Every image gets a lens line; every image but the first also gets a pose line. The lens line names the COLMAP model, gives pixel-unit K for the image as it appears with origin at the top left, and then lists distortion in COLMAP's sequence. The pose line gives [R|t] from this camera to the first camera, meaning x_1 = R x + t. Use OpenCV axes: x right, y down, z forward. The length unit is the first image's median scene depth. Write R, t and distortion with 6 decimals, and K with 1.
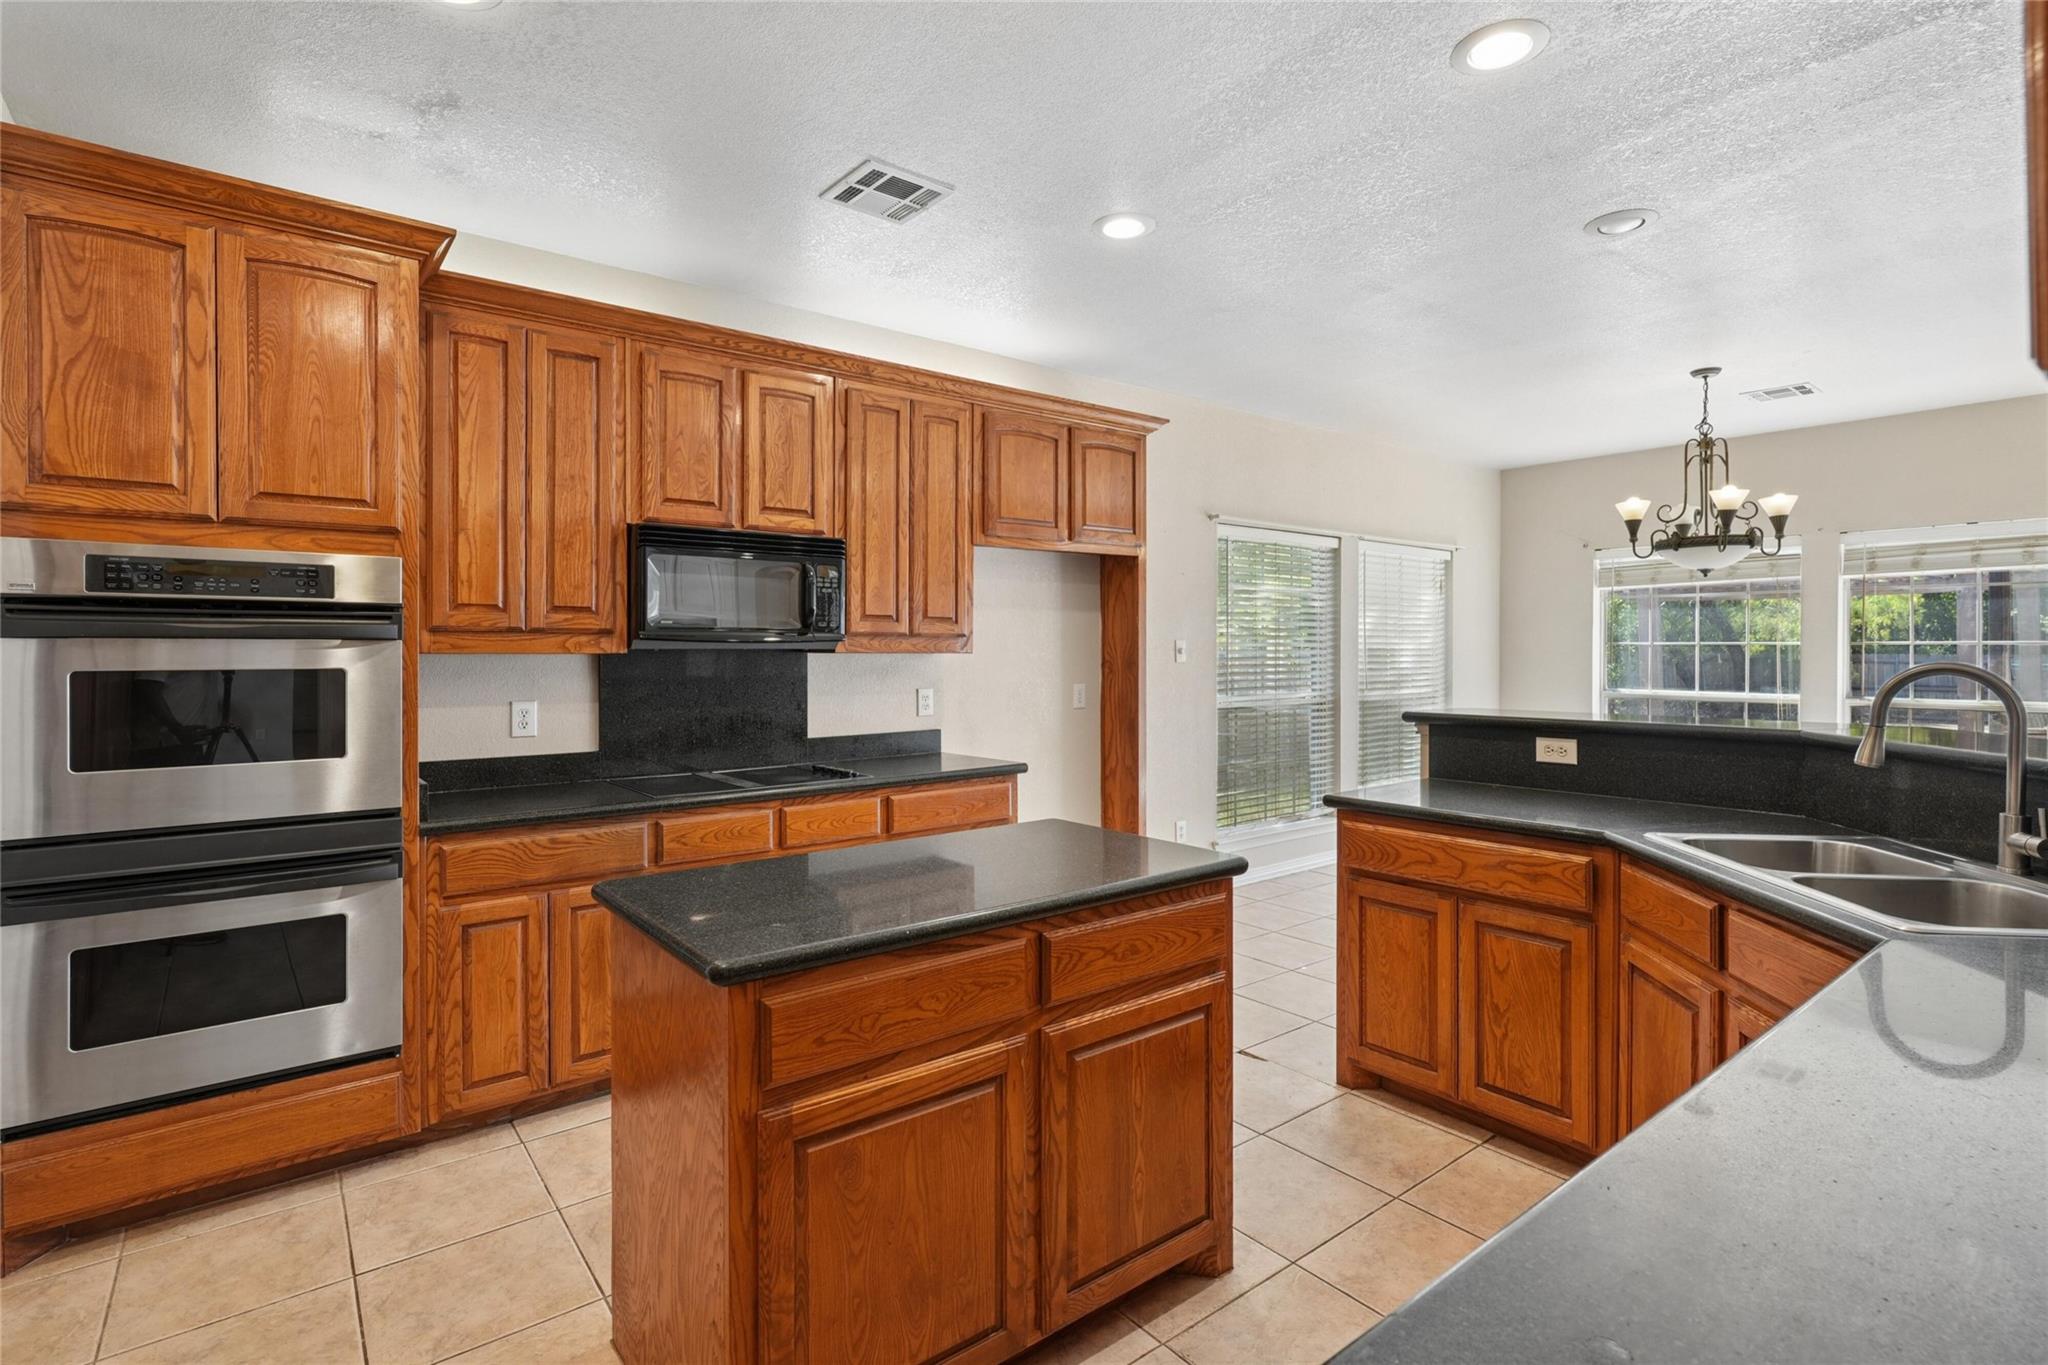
lens RADIAL K [[983.0, 0, 1020.9], [0, 983.0, 652.1], [0, 0, 1]] dist [-0.001573, -0.000842]
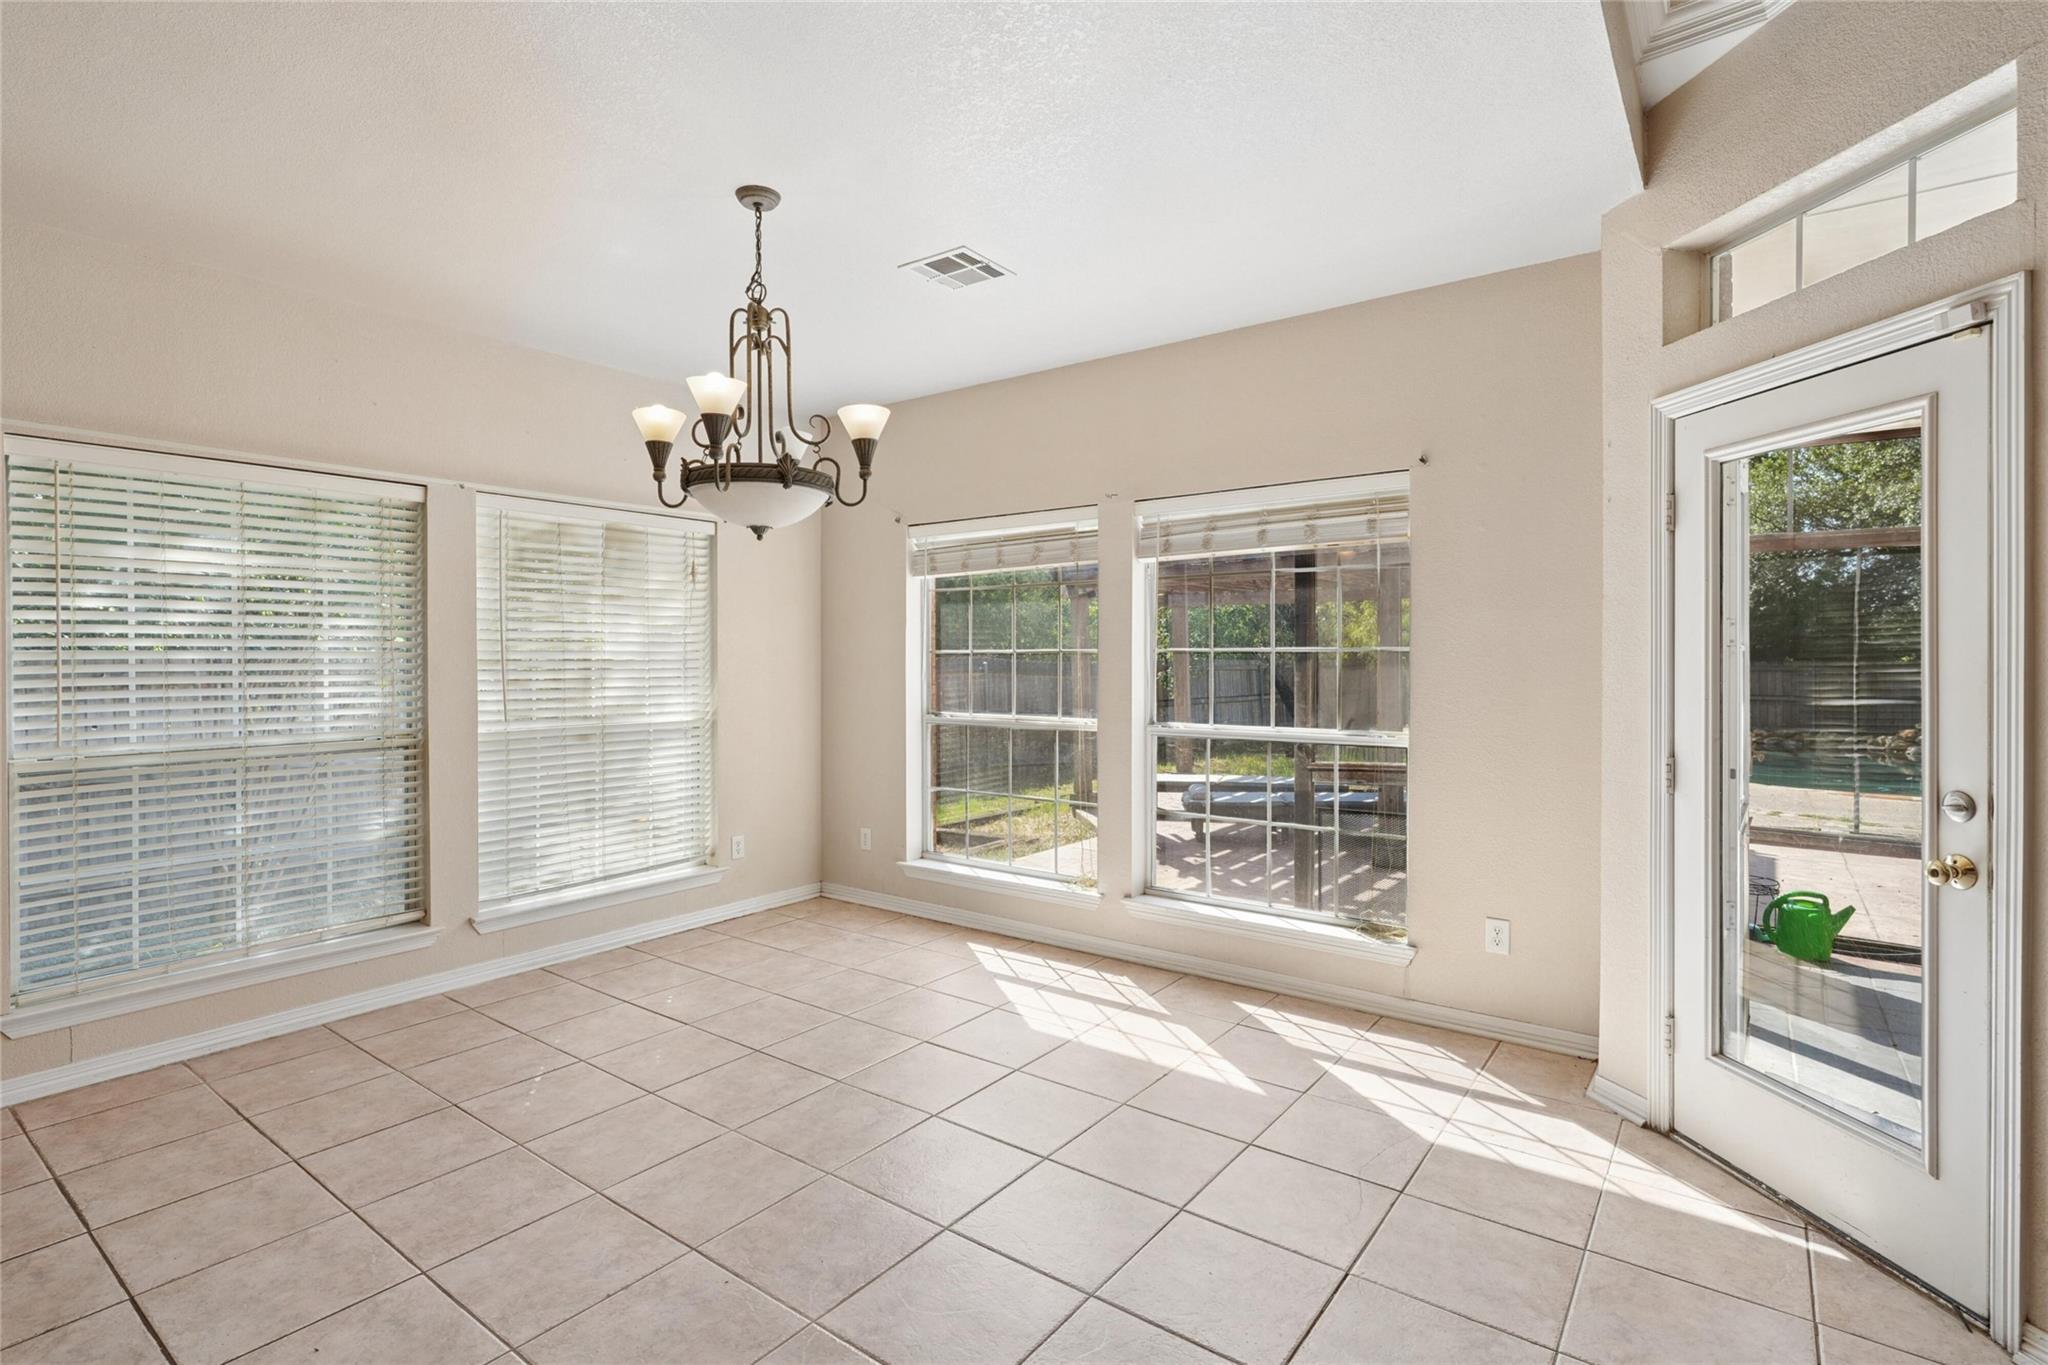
lens RADIAL K [[983.0, 0, 1017.5], [0, 983.0, 653.6], [0, 0, 1]] dist [-0.001573, -0.000842]
pose [[0.967309, -0.002774, 0.253584, 0.696028], [0.004927, 0.999957, -0.007856, -0.002084], [-0.253551, 0.008848, 0.967282, 0.383953]]
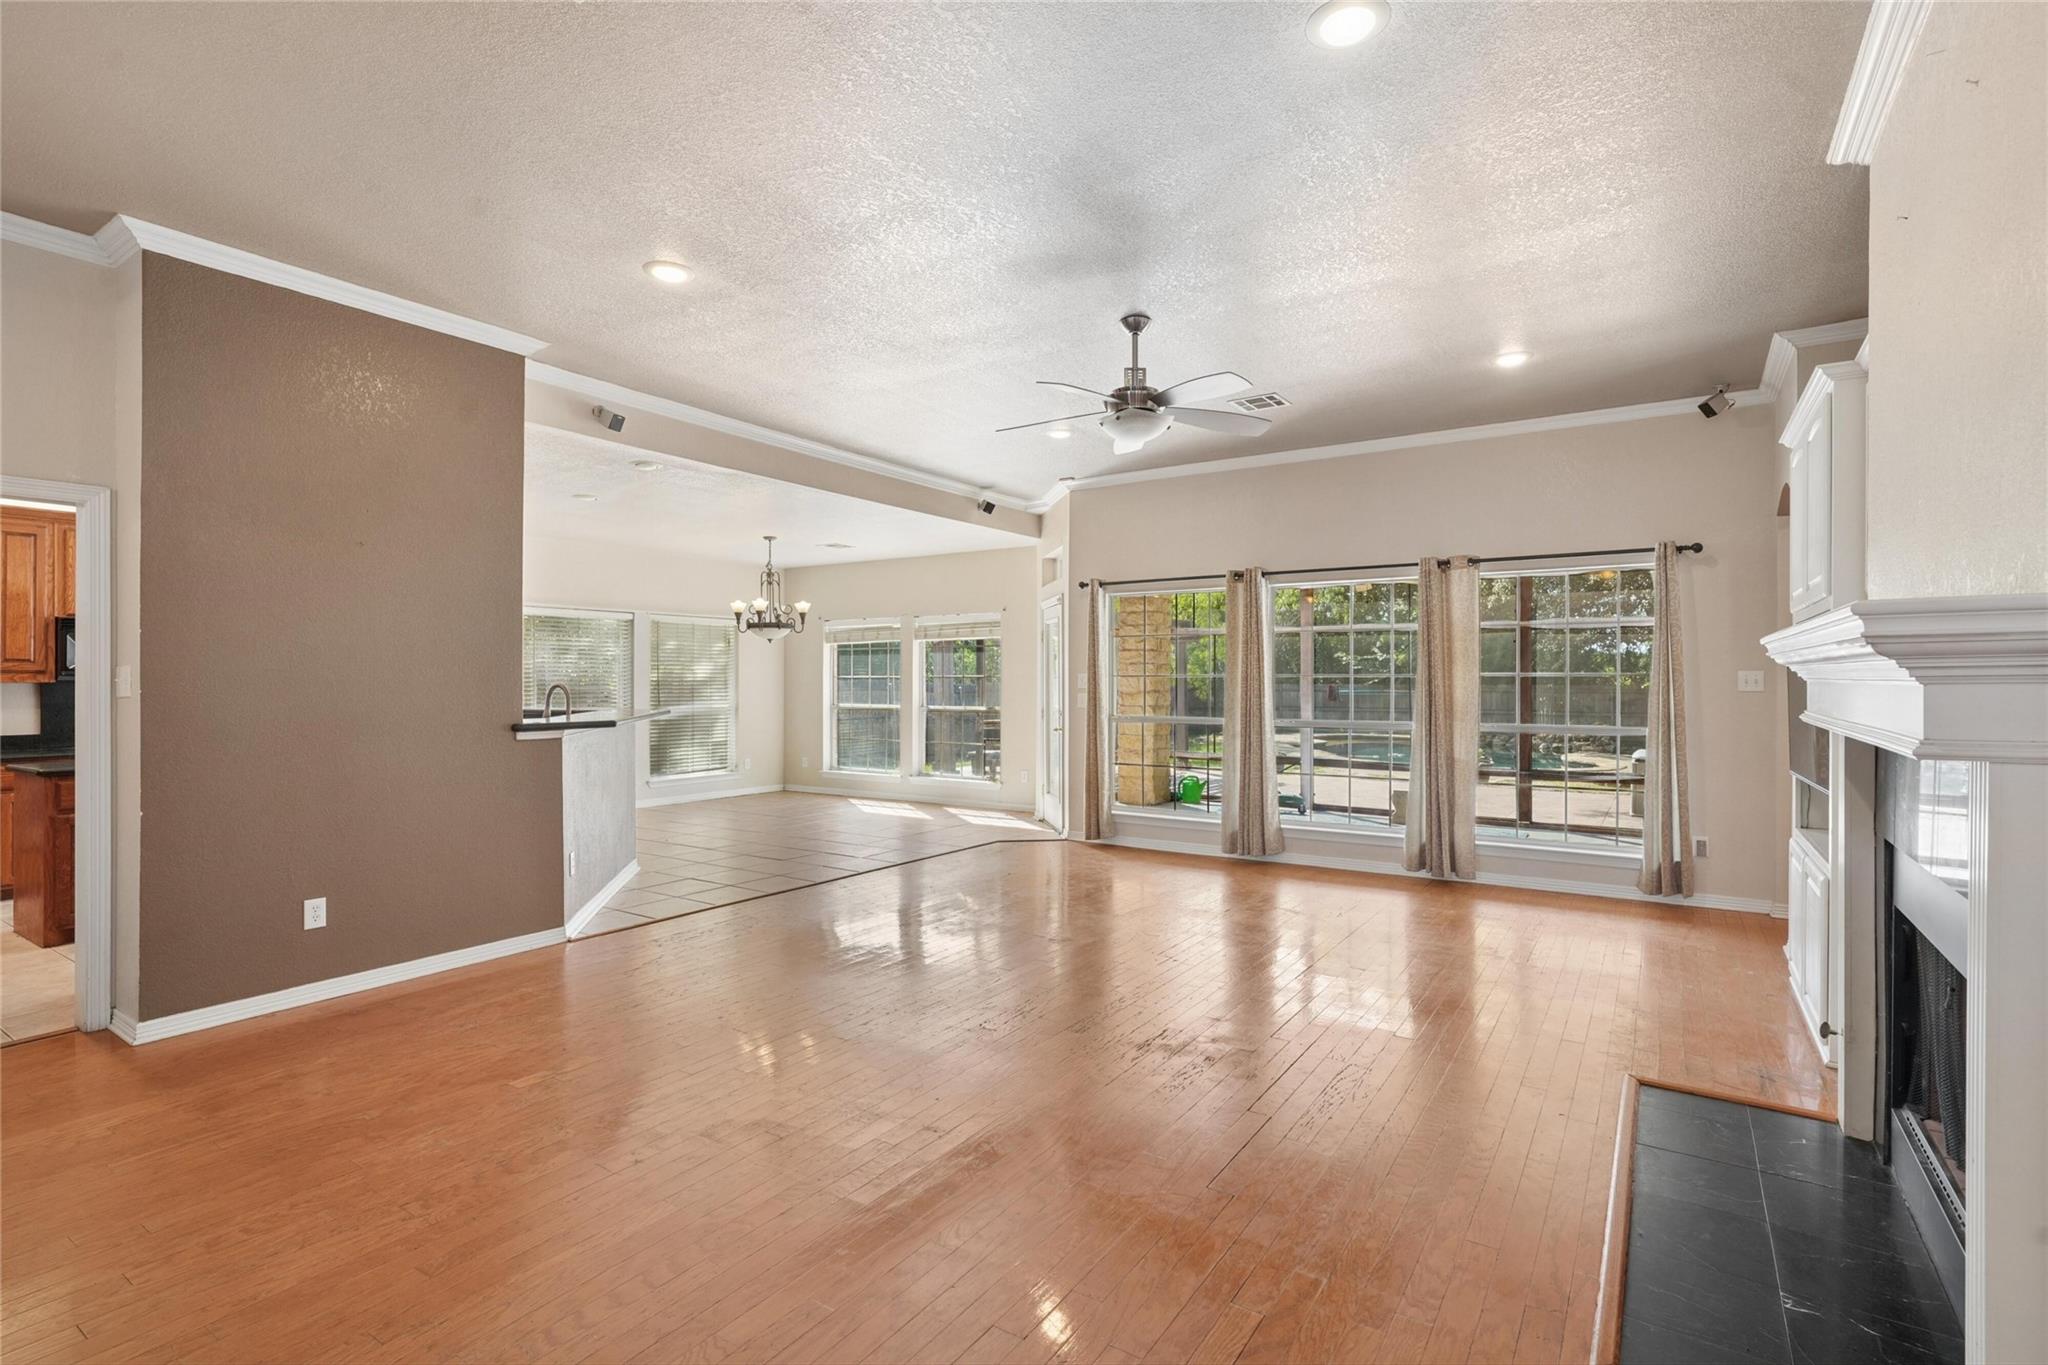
lens RADIAL K [[983.0, 0, 1023.9], [0, 983.0, 678.2], [0, 0, 1]] dist [-0.001573, -0.000842]
pose [[0.951670, -0.000591, 0.307123, 0.577005], [0.002510, 0.999980, -0.005853, 0.005978], [-0.307113, 0.006341, 0.951652, -1.002866]]
